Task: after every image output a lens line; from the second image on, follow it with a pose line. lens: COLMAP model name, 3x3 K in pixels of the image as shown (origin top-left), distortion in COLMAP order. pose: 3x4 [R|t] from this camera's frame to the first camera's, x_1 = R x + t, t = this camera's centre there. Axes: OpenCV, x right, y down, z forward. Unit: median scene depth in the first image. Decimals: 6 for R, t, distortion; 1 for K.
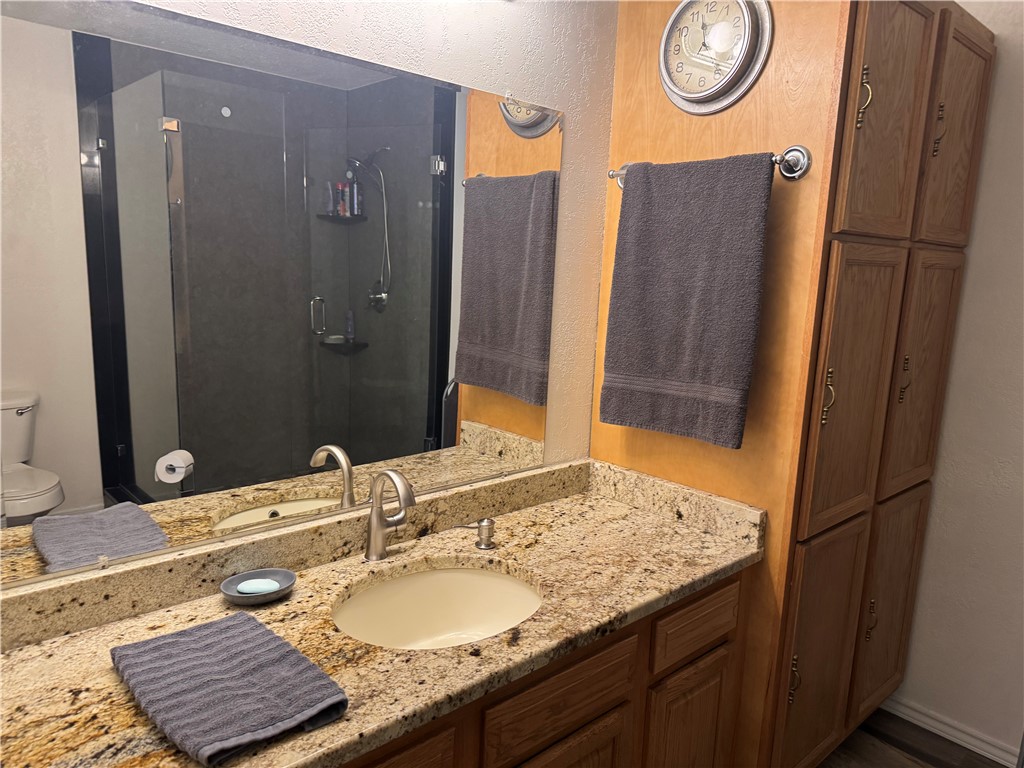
lens RADIAL K [[714.1, 0, 459.7], [0, 714.1, 386.1], [0, 0, 1]] dist [0.027913, -0.039491]
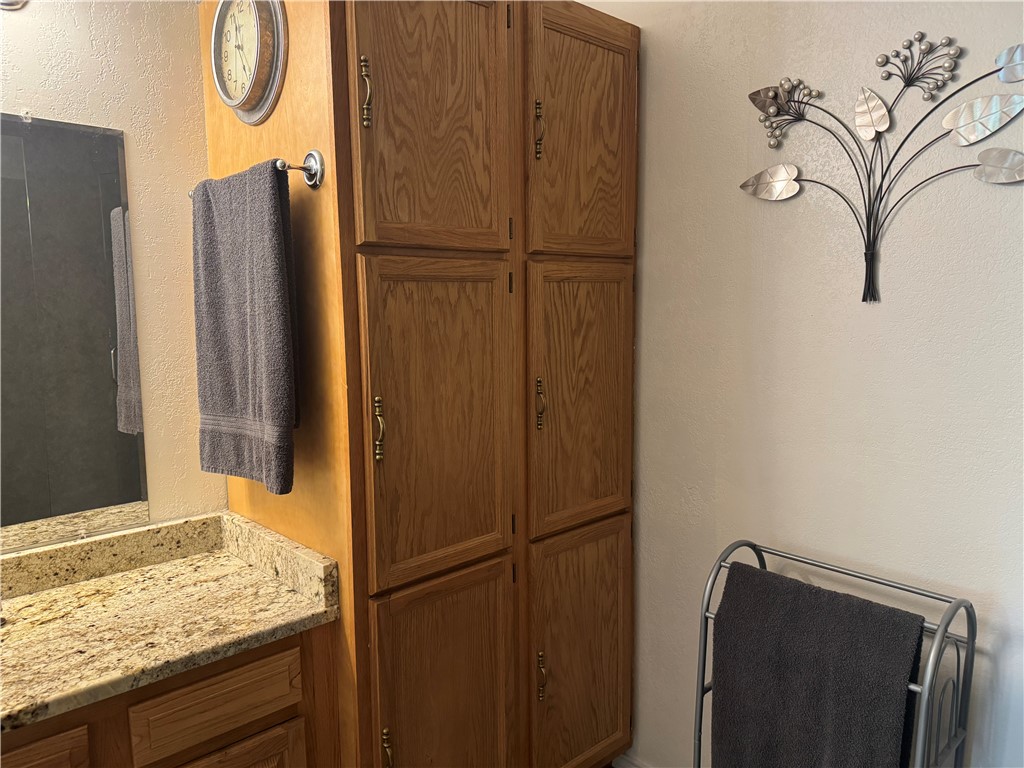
lens RADIAL K [[714.1, 0, 510.0], [0, 714.1, 392.4], [0, 0, 1]] dist [0.027913, -0.039491]
pose [[0.998264, -0.053922, 0.023713, 0.610447], [0.055066, 0.997200, -0.050600, 0.021618], [-0.020919, 0.051818, 0.998437, 0.107539]]
